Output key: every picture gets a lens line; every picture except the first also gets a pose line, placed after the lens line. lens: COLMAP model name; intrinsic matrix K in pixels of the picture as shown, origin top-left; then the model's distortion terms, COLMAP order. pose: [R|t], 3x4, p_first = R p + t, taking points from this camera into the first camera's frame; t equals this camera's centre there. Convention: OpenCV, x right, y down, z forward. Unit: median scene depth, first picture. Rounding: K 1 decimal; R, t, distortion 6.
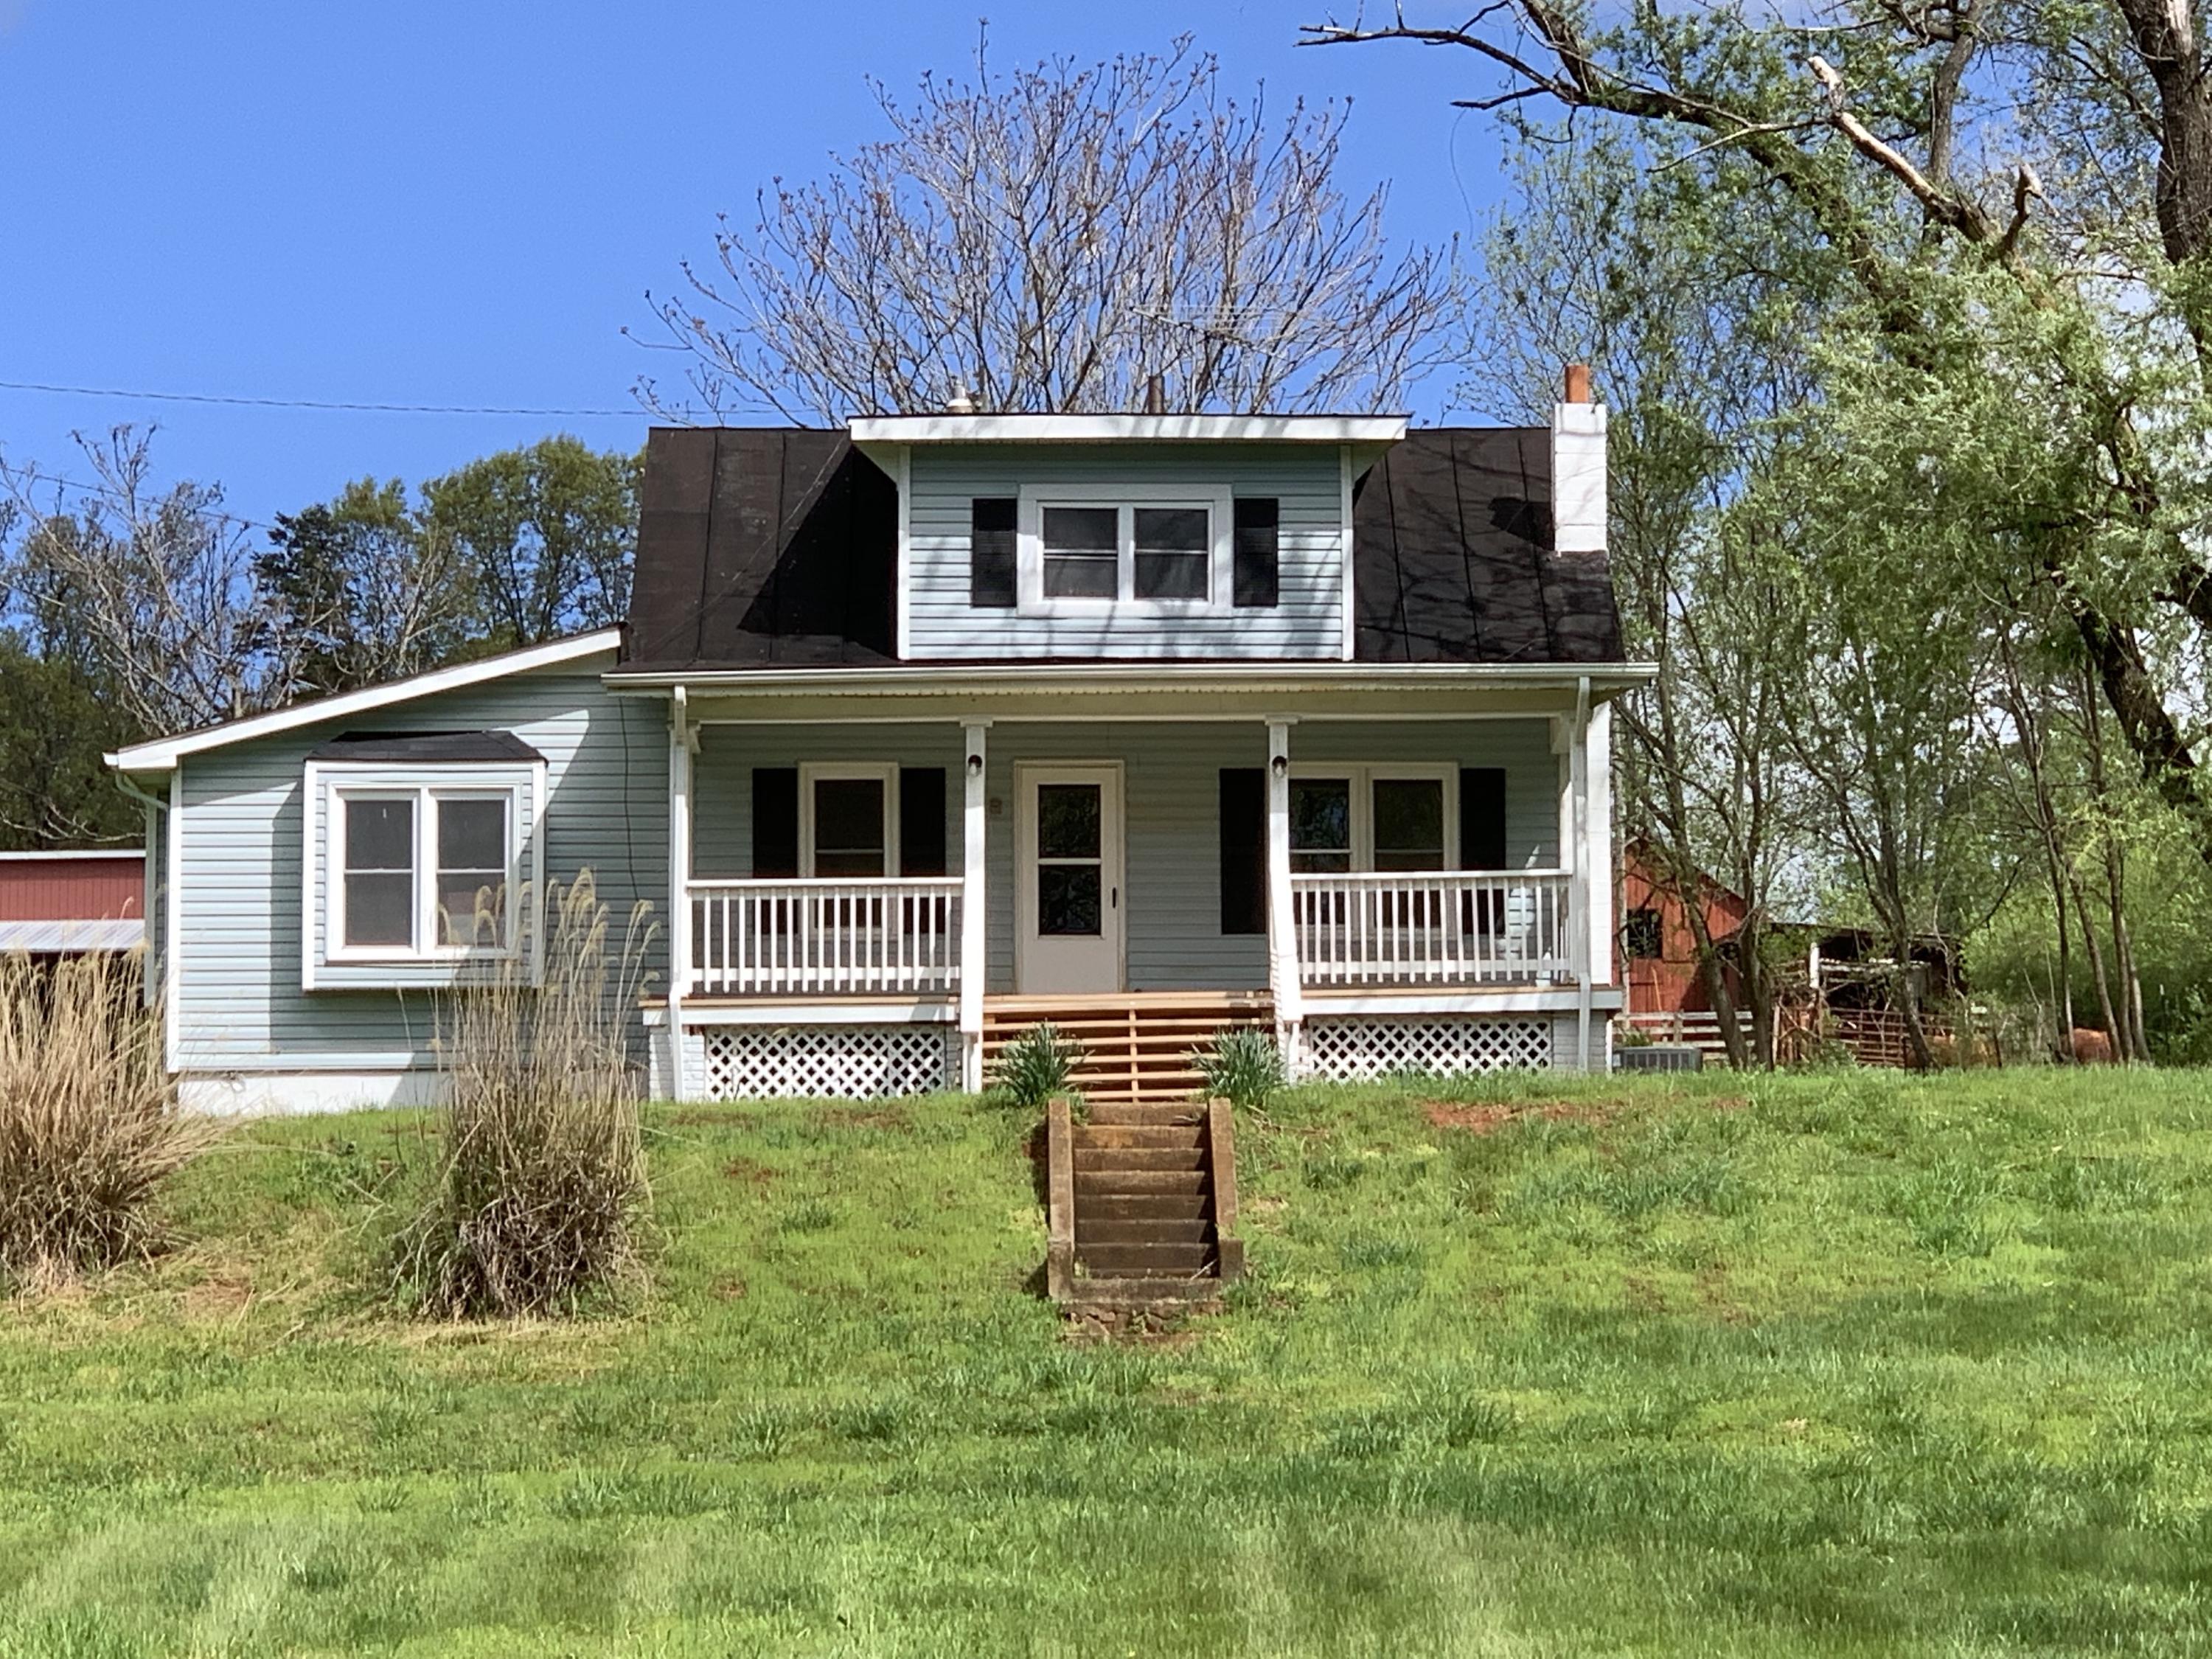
lens RADIAL K [[7521.9, 0, 1107.6], [0, 7521.9, 826.2], [0, 0, 1]] dist [-0.233747, 3.218807]
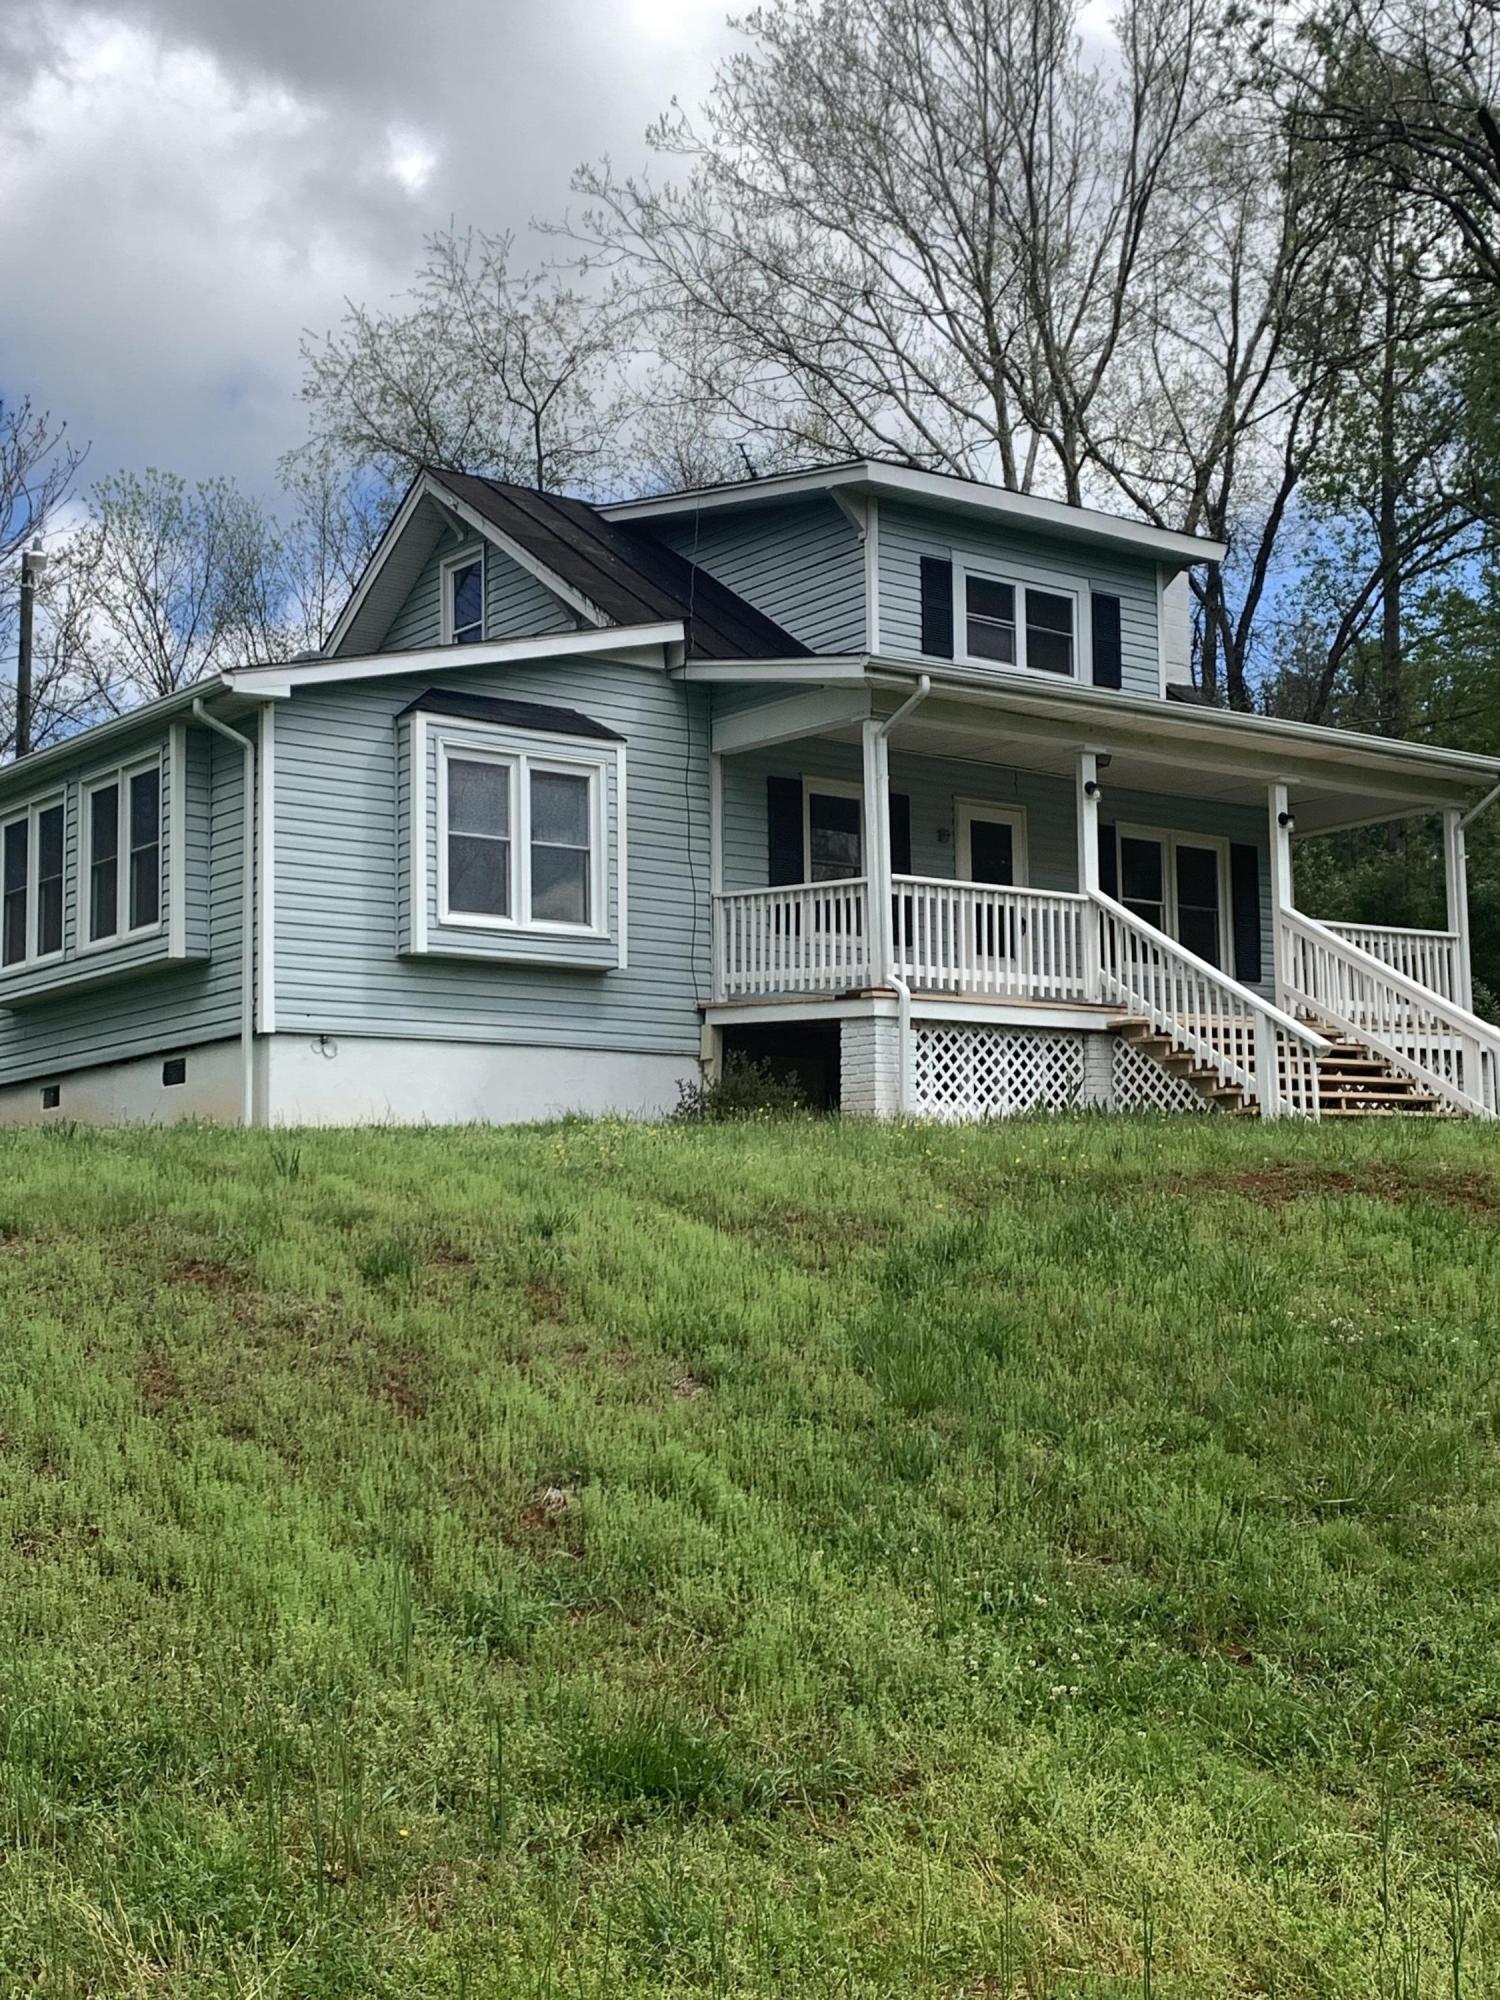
lens RADIAL K [[2673.2, 0, 750.0], [0, 2673.2, 1000.0], [0, 0, 1]] dist [0.146454, -0.002959]
pose [[0.798990, 0.066400, 0.597667, -0.281245], [-0.066813, 0.997534, -0.021506, 0.032900], [-0.597621, -0.022749, 0.801456, 0.727906]]
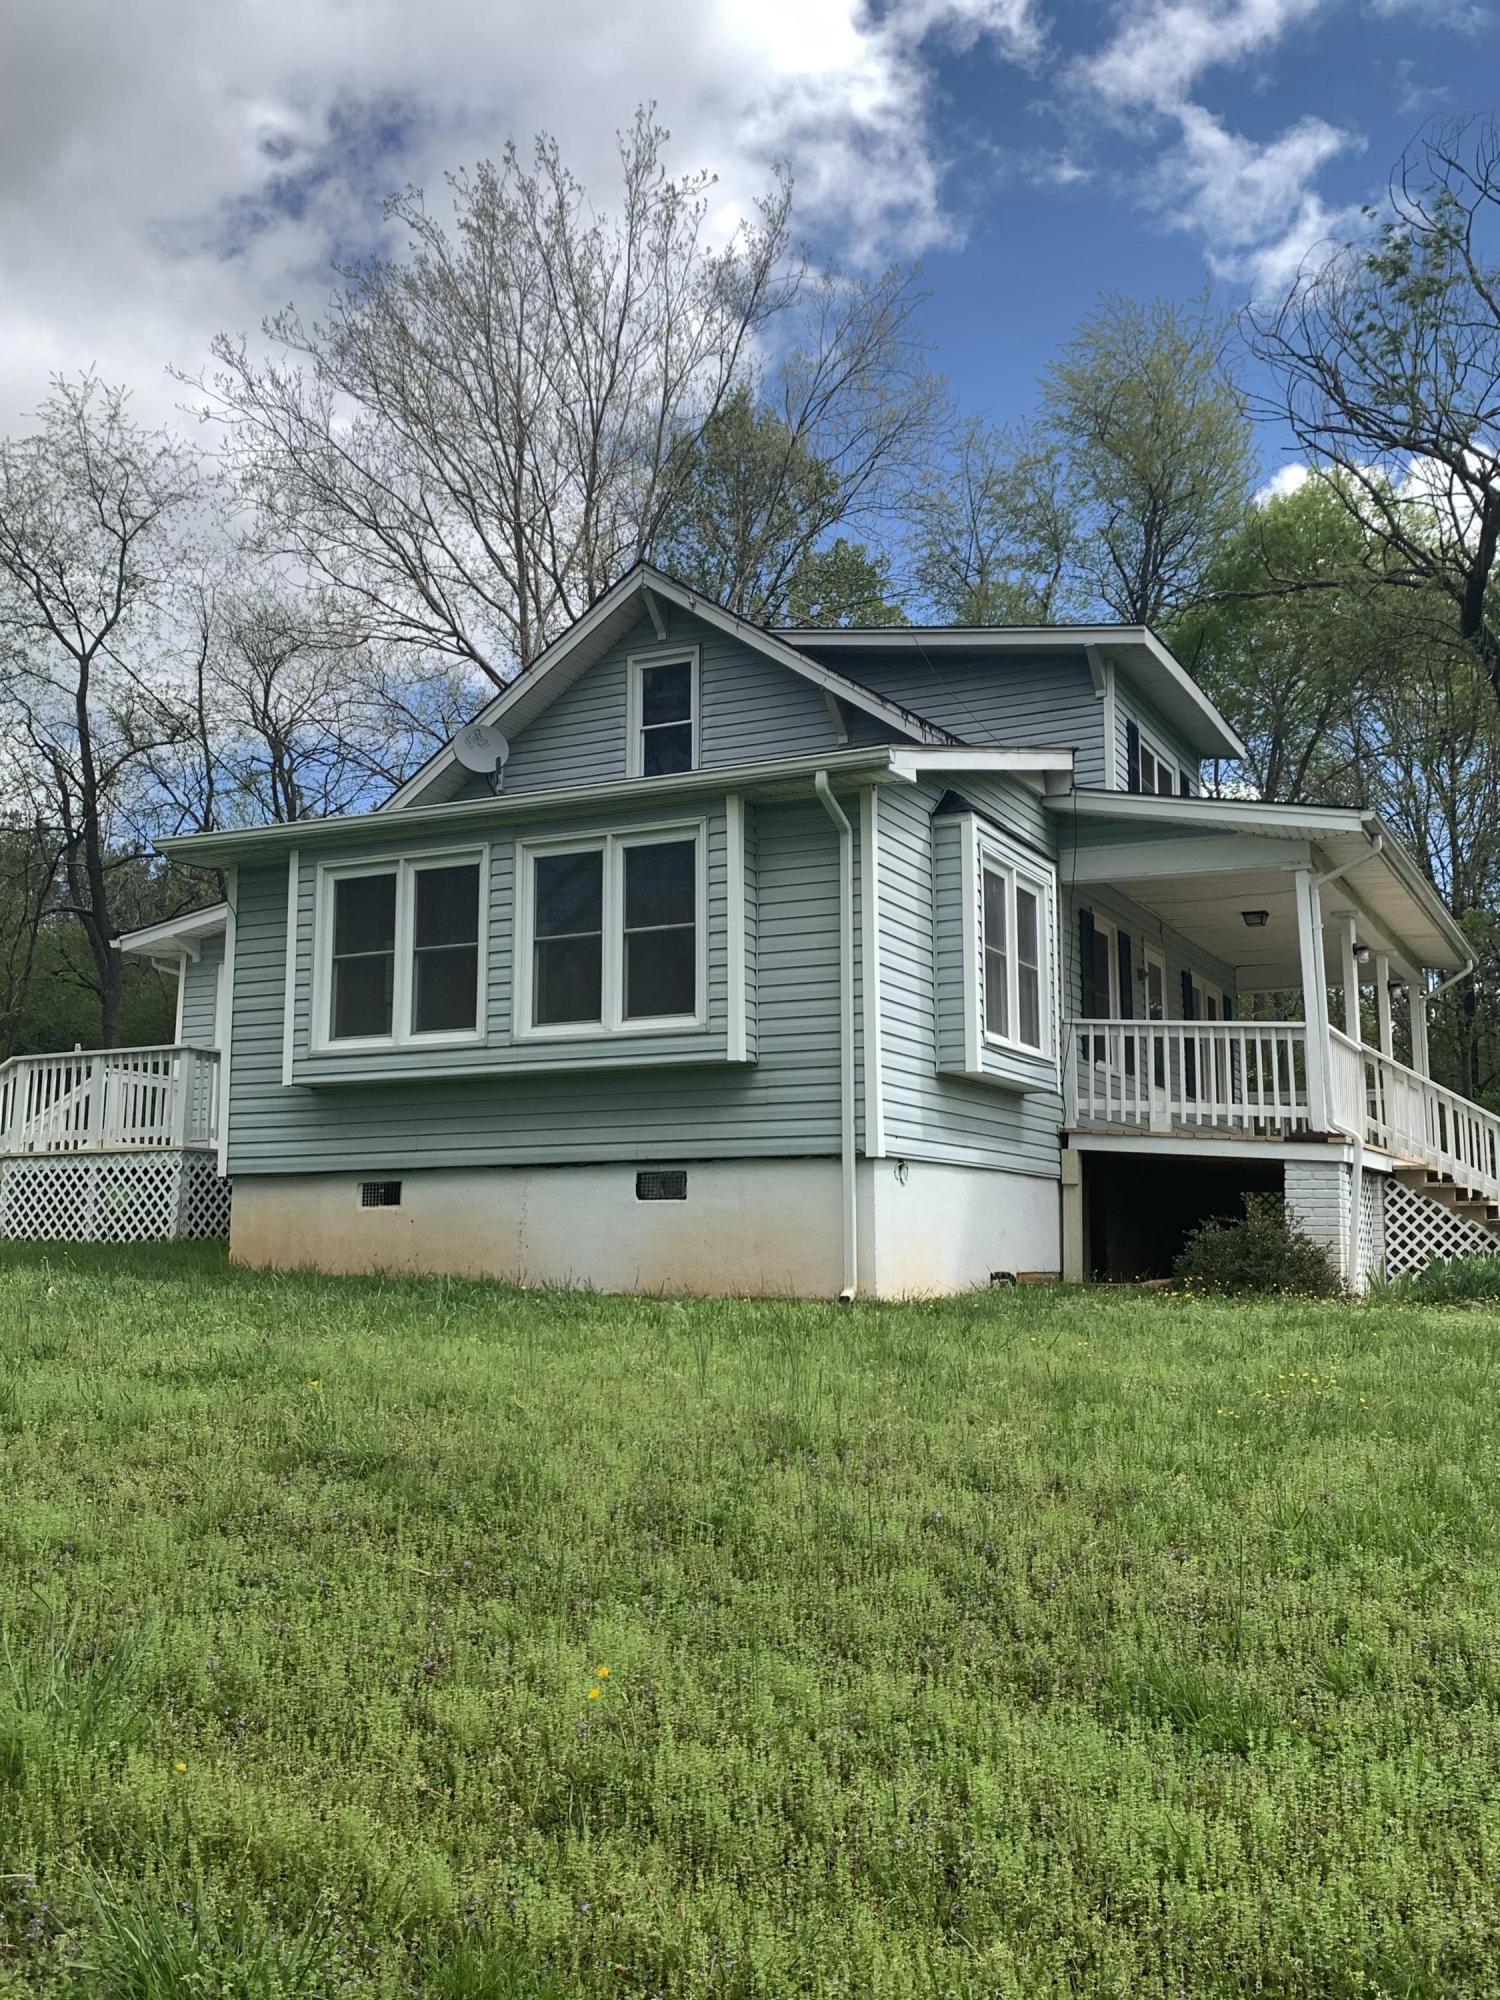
lens RADIAL K [[1837.2, 0, 750.0], [0, 1837.2, 1000.0], [0, 0, 1]] dist [0.041302, -0.000269]
pose [[0.462121, 0.134072, 0.876624, -0.314286], [-0.118547, 0.988973, -0.088762, 0.036291], [-0.878858, -0.062902, 0.472919, 0.950401]]
